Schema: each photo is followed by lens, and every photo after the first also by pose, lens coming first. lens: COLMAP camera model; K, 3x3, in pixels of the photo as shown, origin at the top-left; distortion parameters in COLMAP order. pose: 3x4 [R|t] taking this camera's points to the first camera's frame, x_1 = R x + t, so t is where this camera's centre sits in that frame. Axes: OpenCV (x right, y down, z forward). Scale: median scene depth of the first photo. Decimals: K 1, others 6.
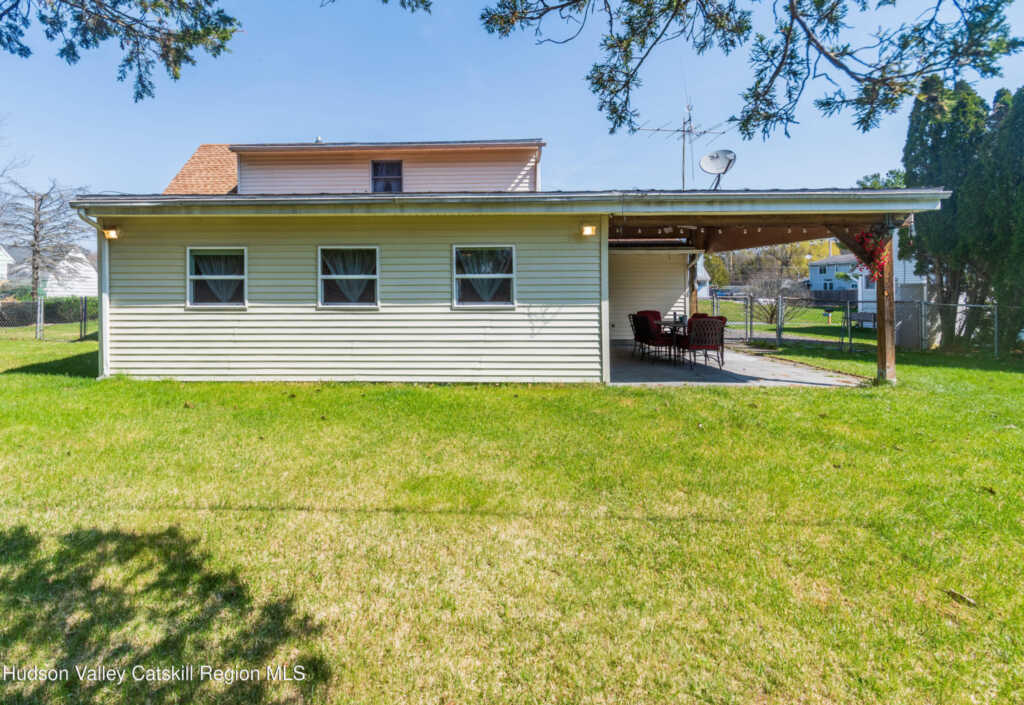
lens RADIAL K [[458.4, 0, 512.0], [0, 458.4, 271.1], [0, 0, 1]] dist [-0.001048, -0.000122]
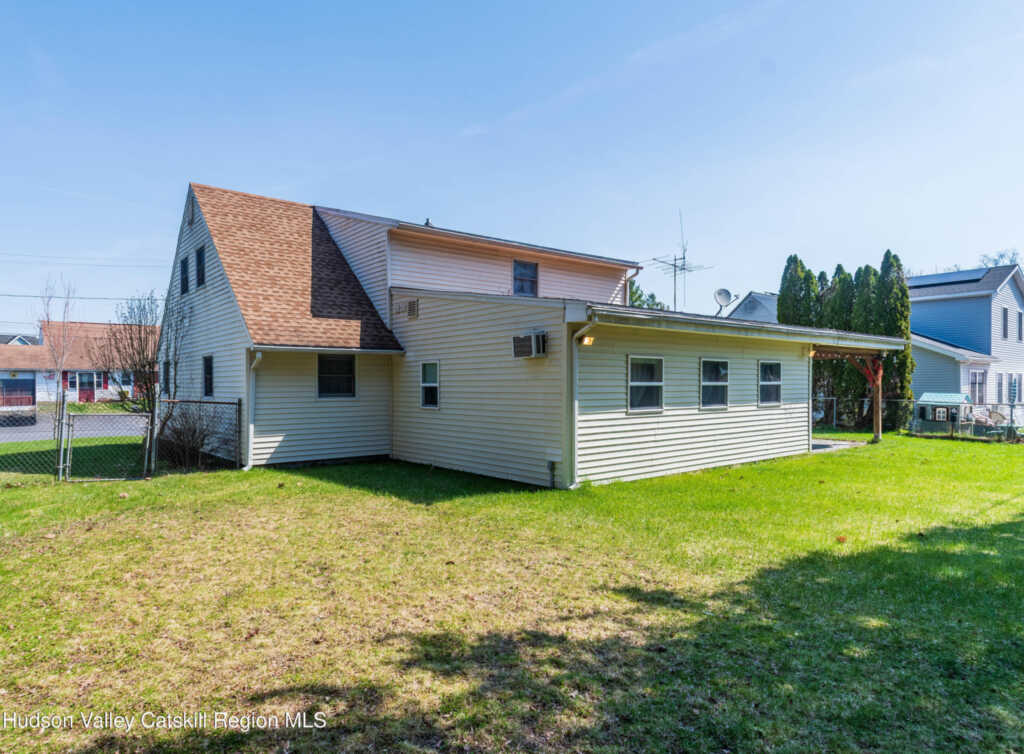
lens RADIAL K [[633.9, 0, 512.0], [0, 633.9, 377.0], [0, 0, 1]] dist [-0.000540, 0.000171]
pose [[0.760214, 0.006233, 0.649643, -1.865526], [-0.000906, 0.999963, -0.008534, 0.009957], [-0.649673, 0.005899, 0.760191, 0.050095]]
